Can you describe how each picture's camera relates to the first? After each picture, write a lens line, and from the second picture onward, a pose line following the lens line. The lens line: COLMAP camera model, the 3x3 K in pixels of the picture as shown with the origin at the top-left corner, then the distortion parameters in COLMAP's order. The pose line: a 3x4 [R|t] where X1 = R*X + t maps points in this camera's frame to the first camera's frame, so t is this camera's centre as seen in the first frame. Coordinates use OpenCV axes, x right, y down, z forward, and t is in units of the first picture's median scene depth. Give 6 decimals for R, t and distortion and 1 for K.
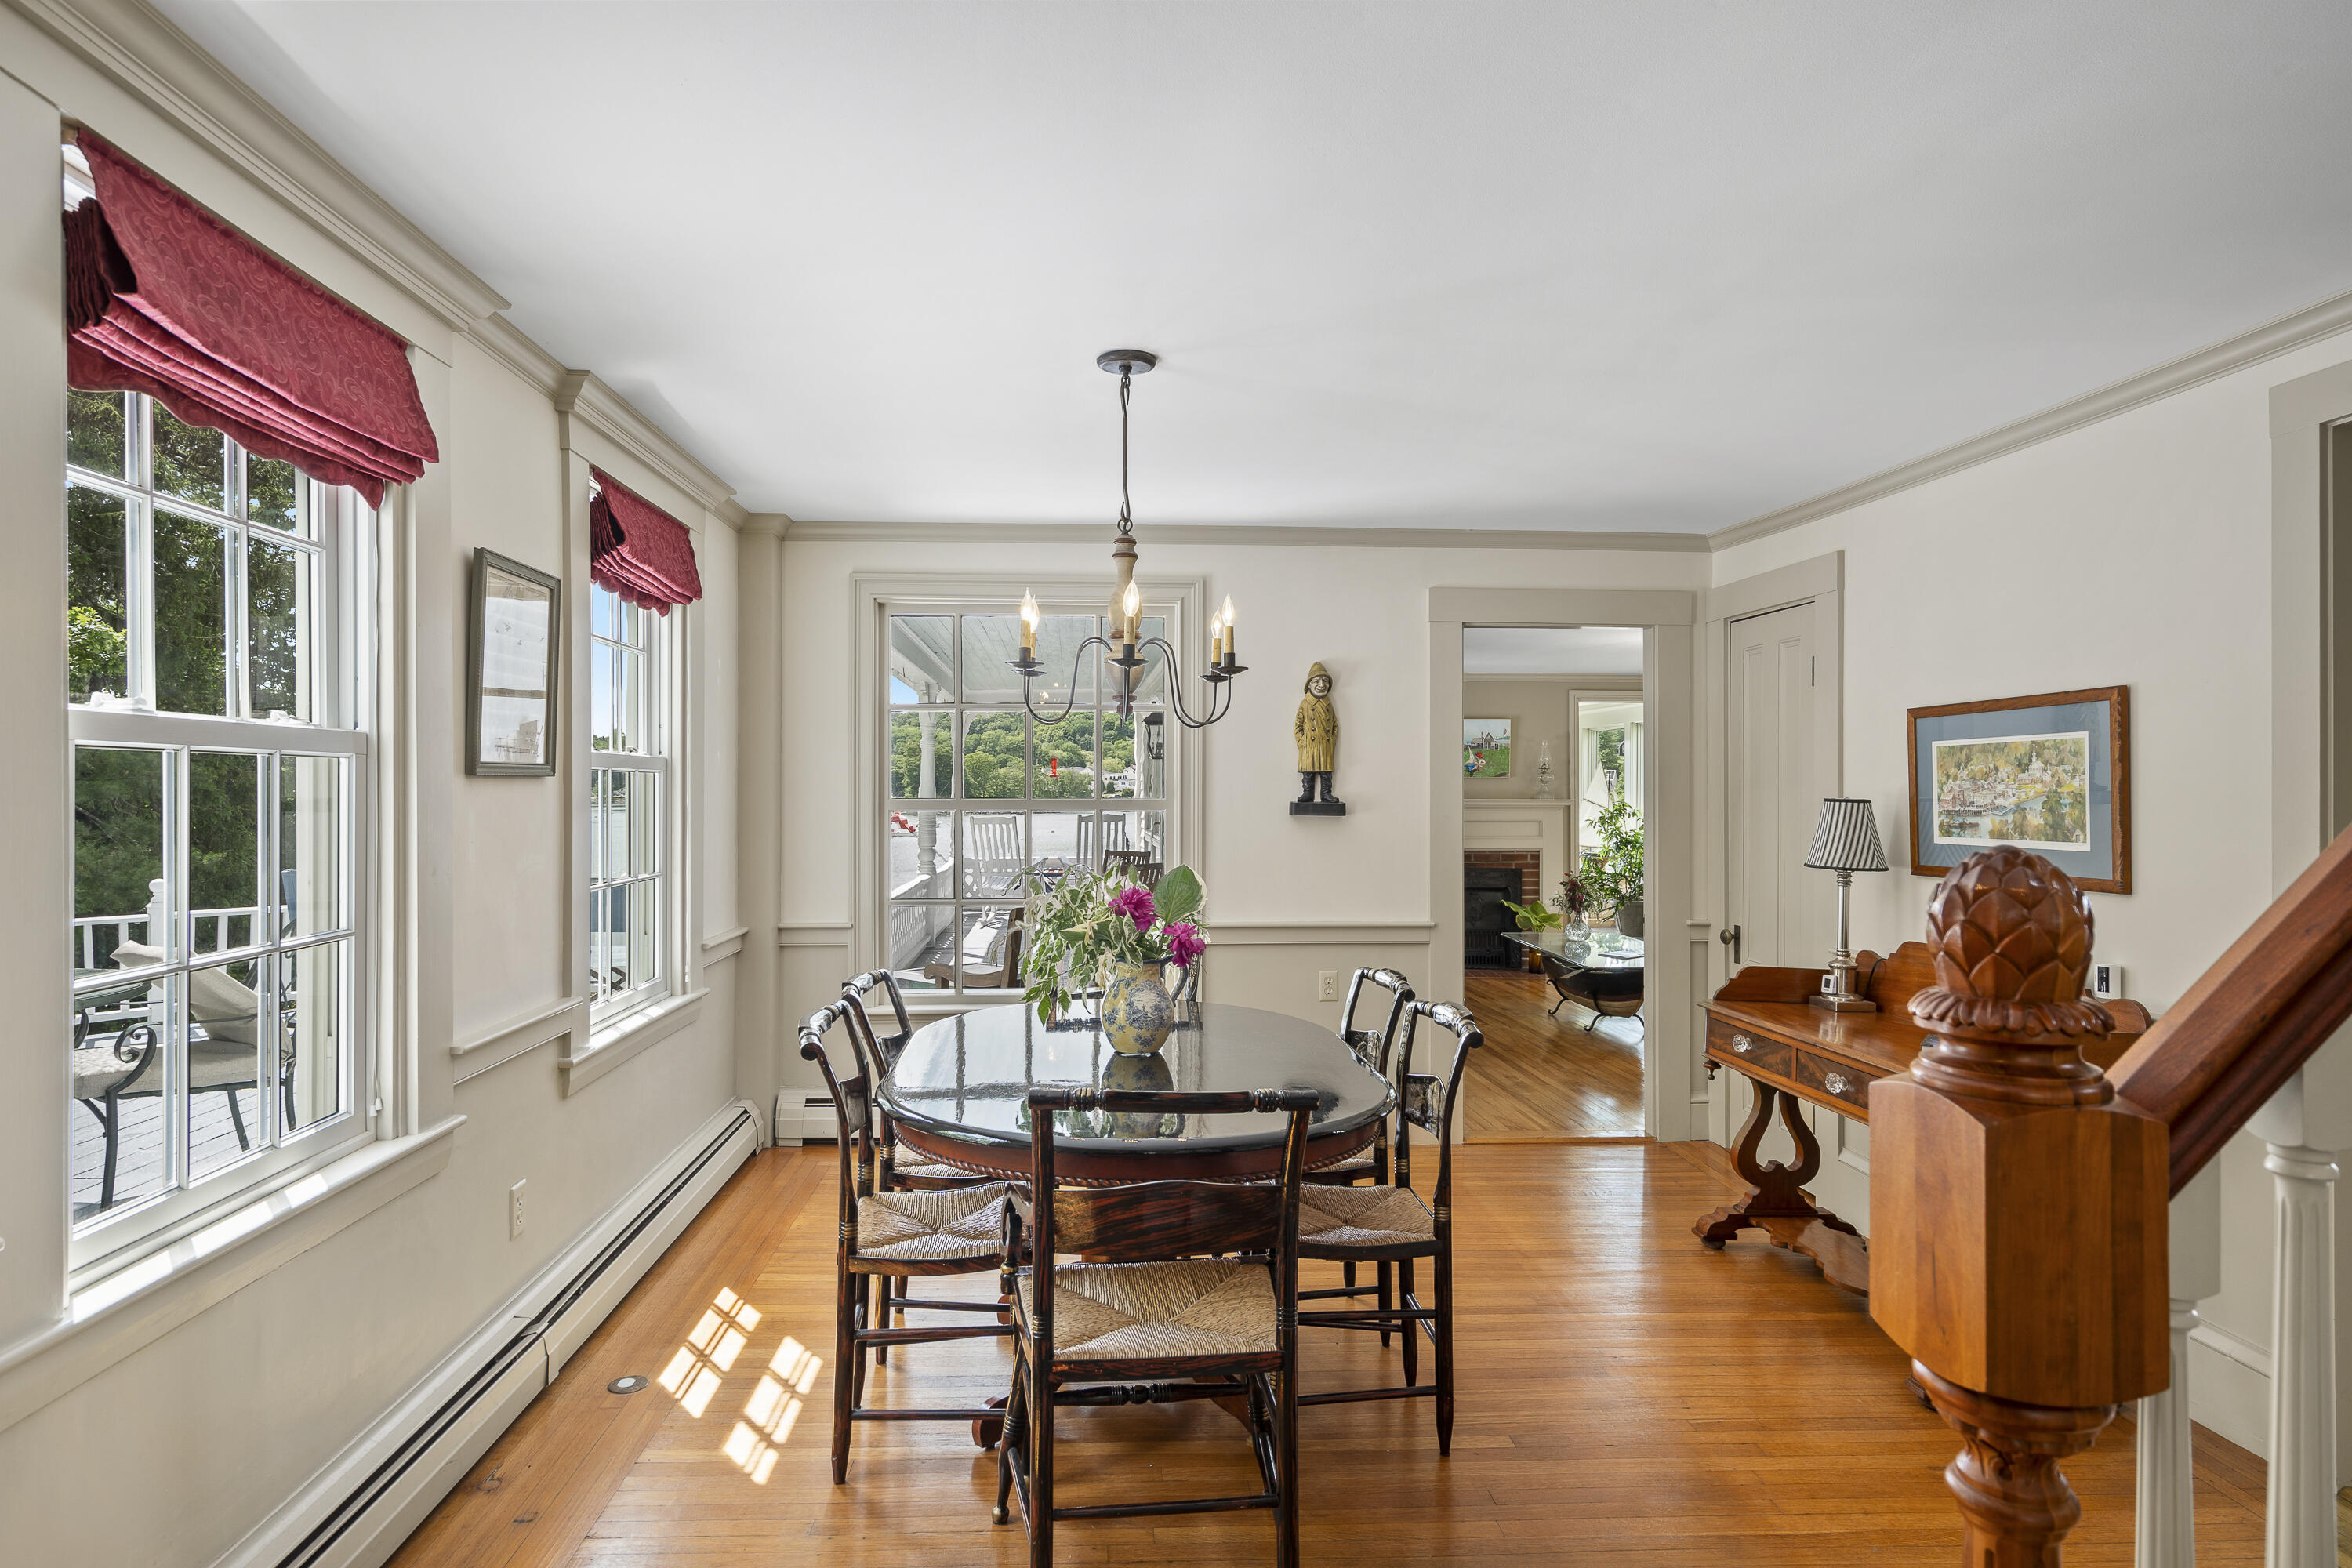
lens RADIAL K [[1298.3, 0, 1172.9], [0, 1298.3, 783.3], [0, 0, 1]] dist [0.006545, 0.000336]
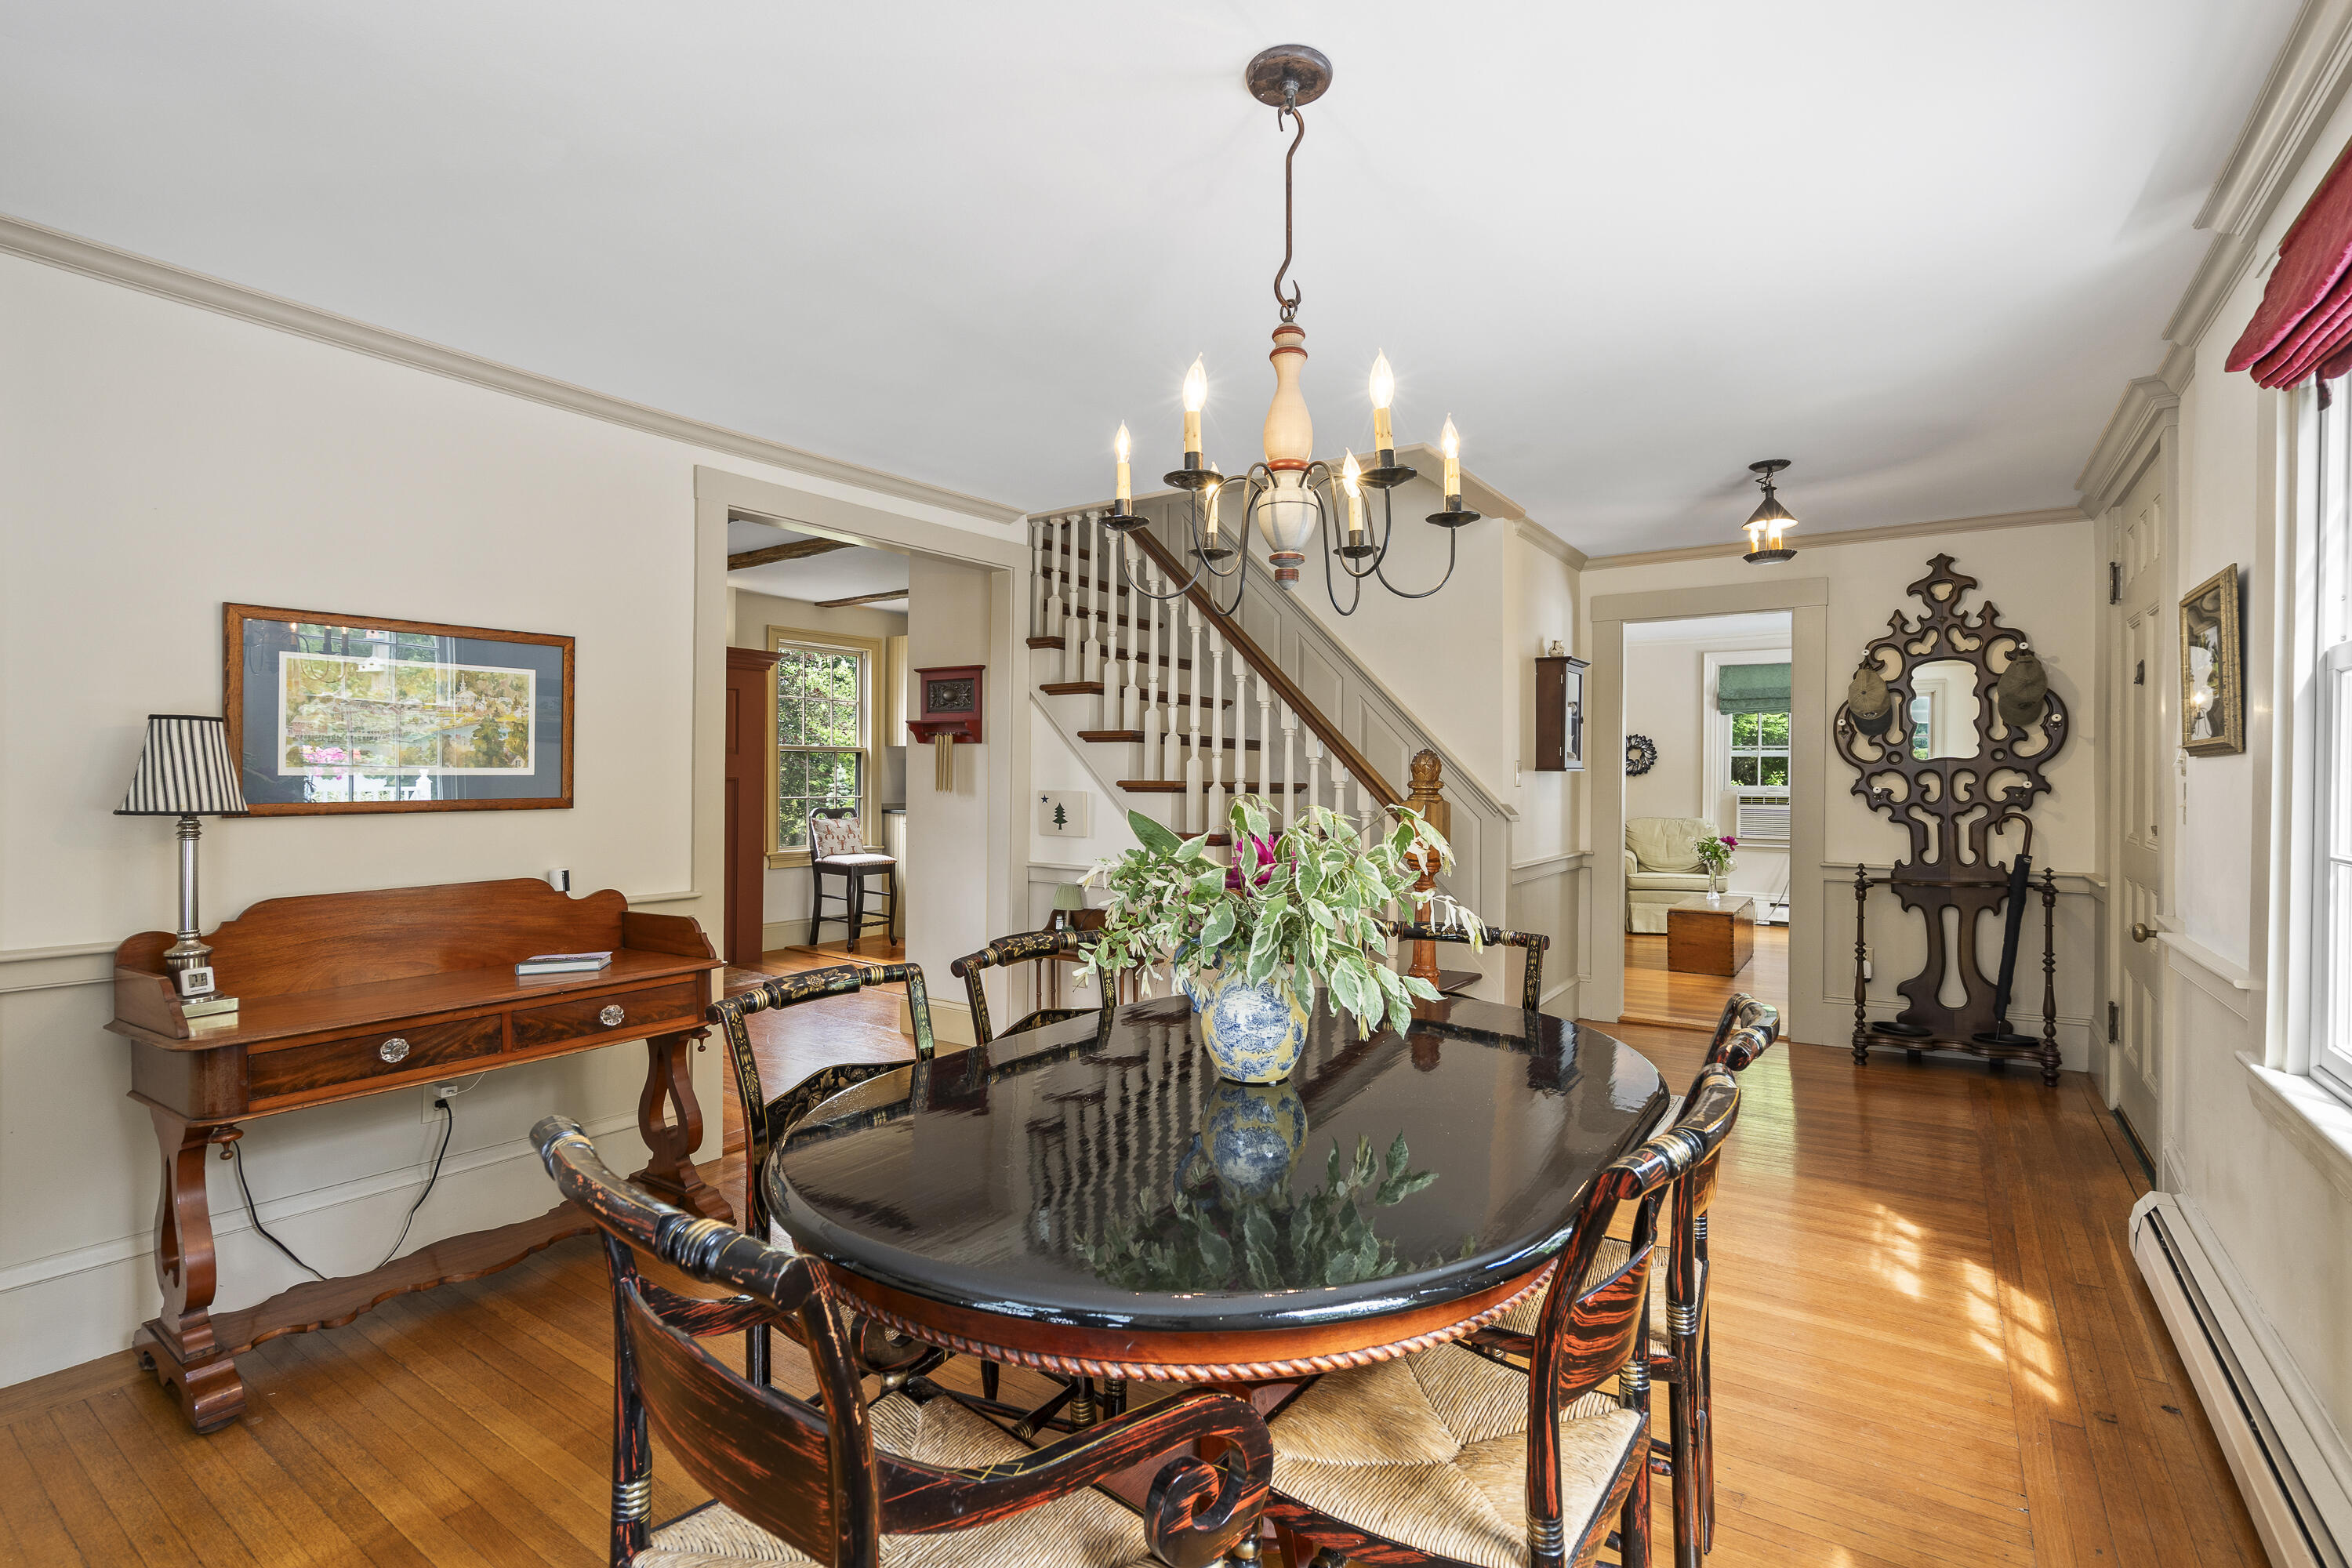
lens RADIAL K [[1074.0, 0, 1190.8], [0, 1074.0, 785.0], [0, 0, 1]] dist [0.003592, 0.001203]
pose [[-0.792212, -0.015987, 0.610037, -0.314064], [-0.013170, 0.999872, 0.009101, 0.042033], [-0.610104, -0.000824, -0.792321, 1.304131]]
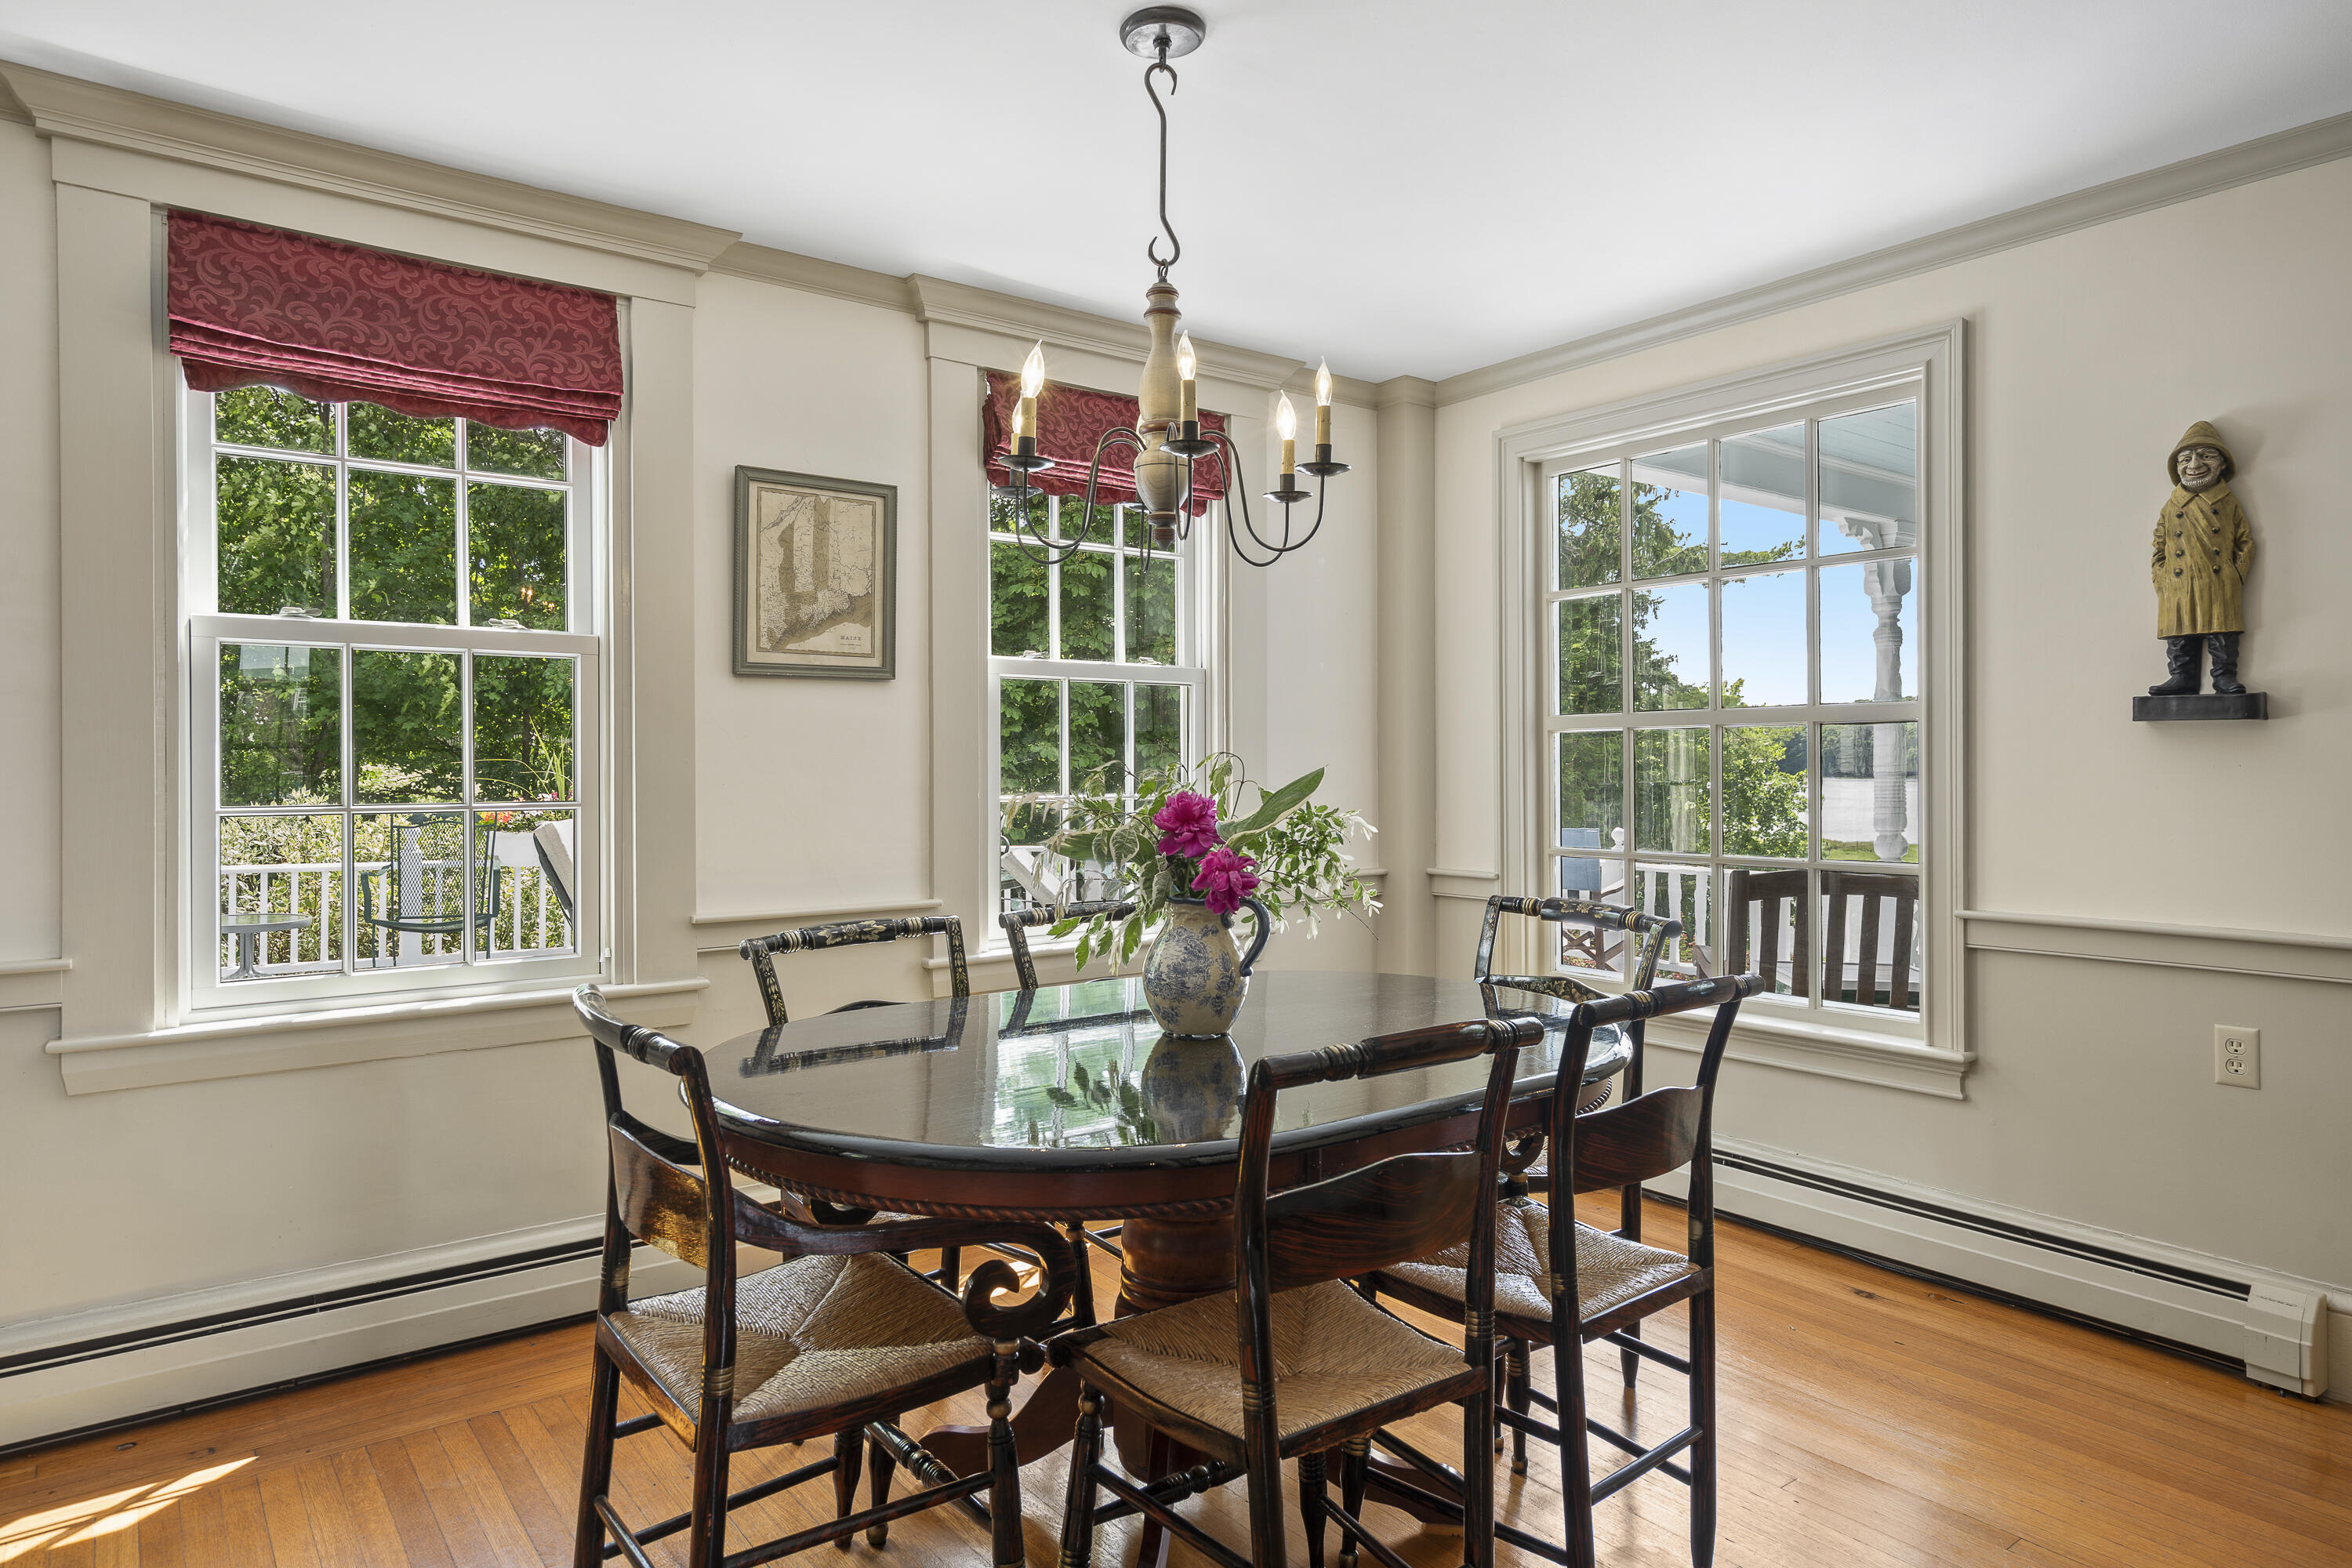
lens RADIAL K [[1417.2, 0, 1165.1], [0, 1417.2, 781.2], [0, 0, 1]] dist [-0.010269, -0.001240]
pose [[0.555066, 0.002638, -0.831802, 0.506874], [0.008473, 0.999925, 0.008826, 0.059397], [0.831763, -0.011947, 0.555002, 0.495500]]
